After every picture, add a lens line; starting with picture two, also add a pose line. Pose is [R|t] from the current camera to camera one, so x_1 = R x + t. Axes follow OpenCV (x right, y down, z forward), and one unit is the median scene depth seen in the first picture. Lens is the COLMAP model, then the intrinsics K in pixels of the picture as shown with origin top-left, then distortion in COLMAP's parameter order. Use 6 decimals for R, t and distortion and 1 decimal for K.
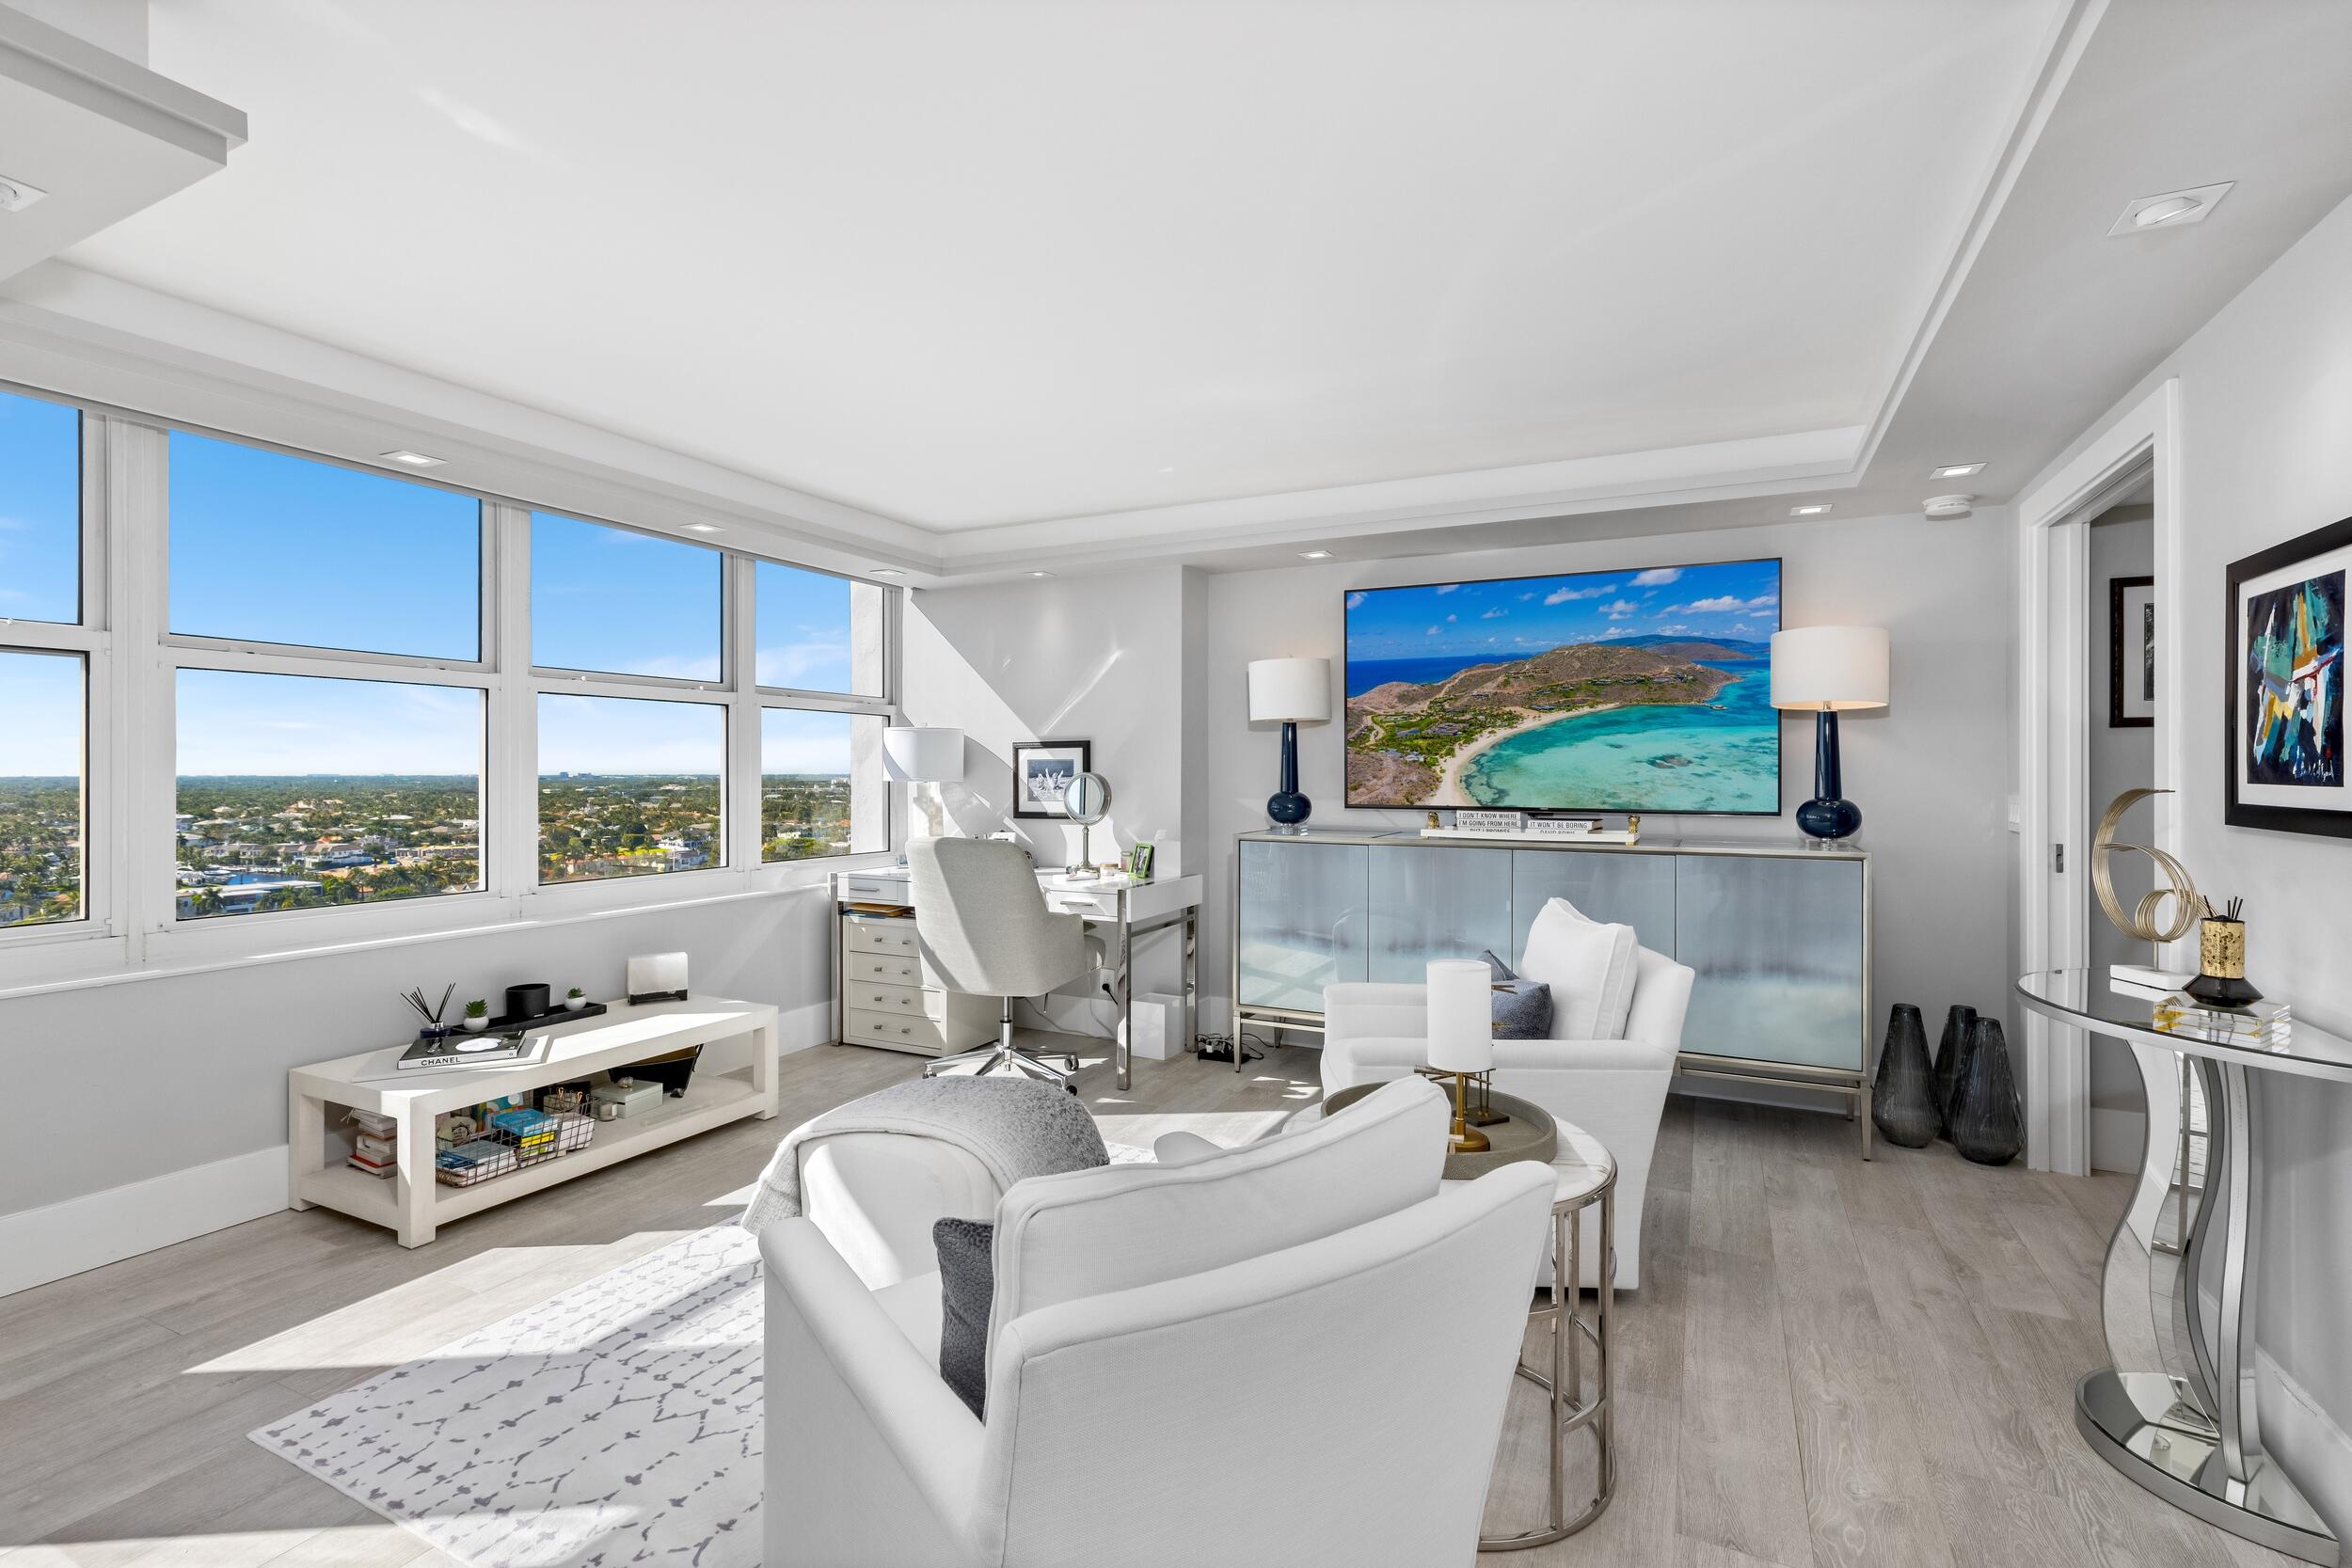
lens RADIAL K [[1069.0, 0, 1170.1], [0, 1069.0, 778.0], [0, 0, 1]] dist [0.002899, 0.000838]
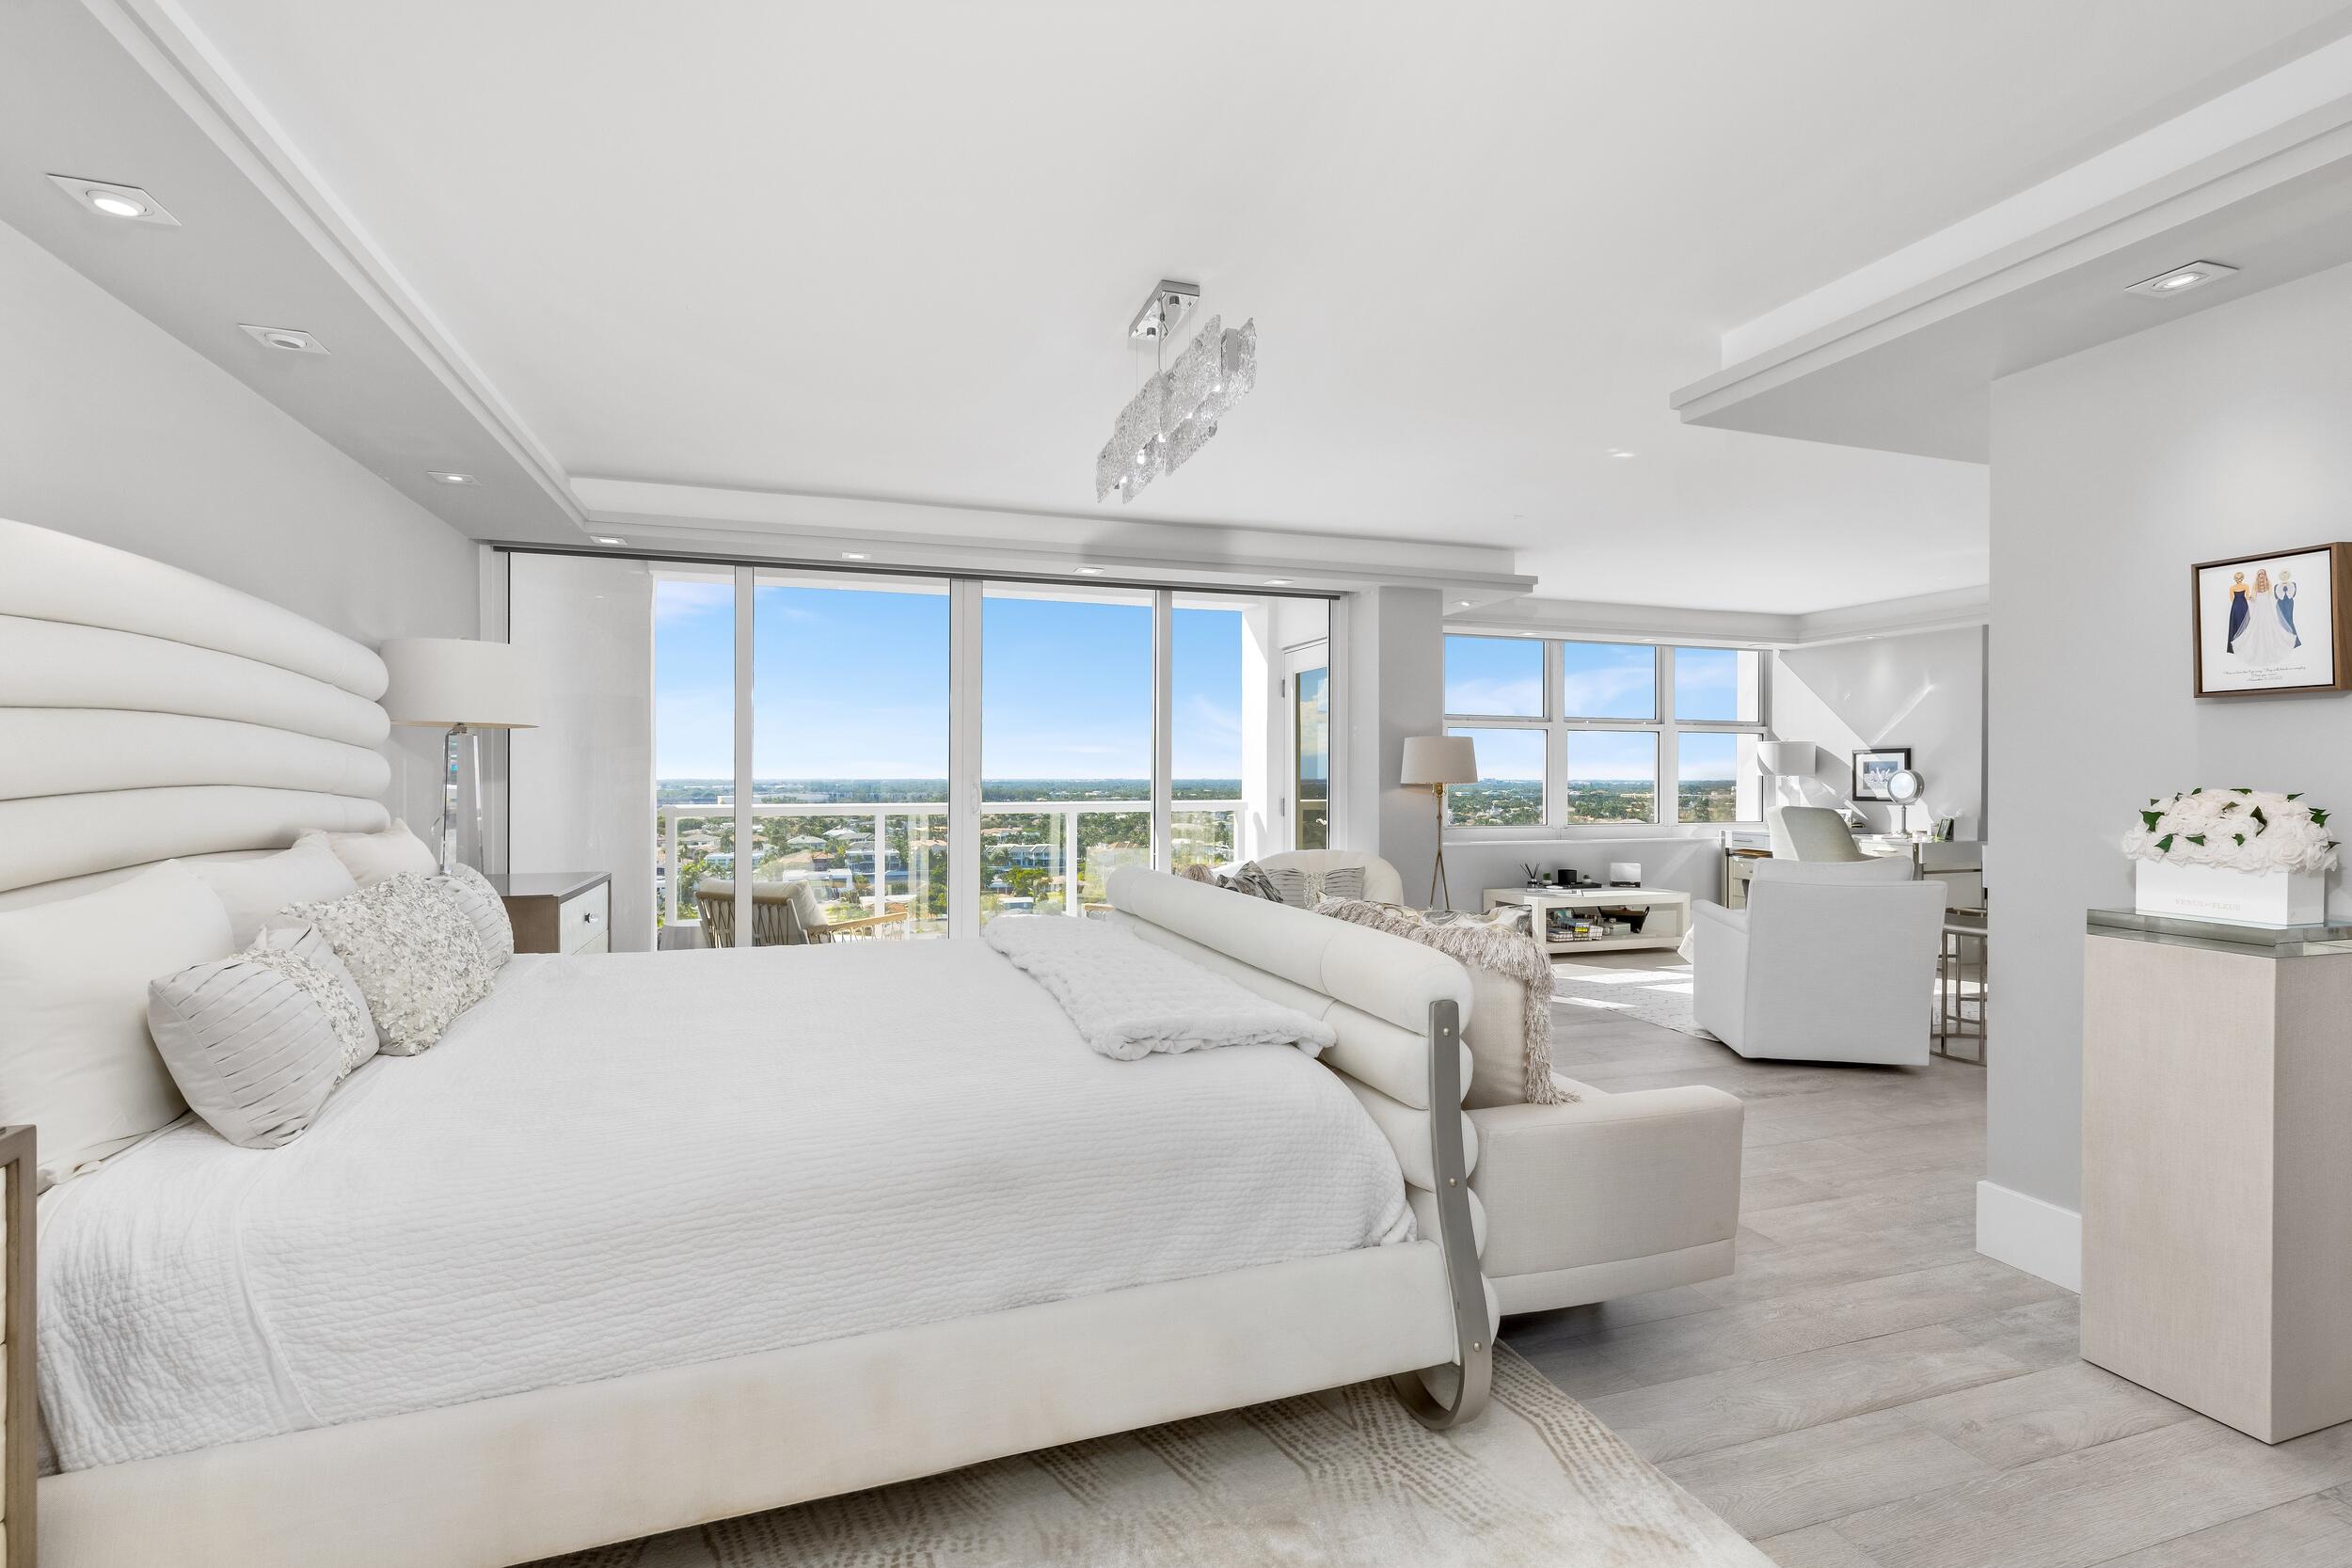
lens RADIAL K [[1069.0, 0, 1179.3], [0, 1069.0, 776.0], [0, 0, 1]] dist [0.002899, 0.000838]
pose [[0.708501, 0.001672, -0.705708, 0.255336], [-0.006841, 0.999966, -0.004499, 0.017124], [0.705677, 0.008015, 0.708488, -0.760519]]
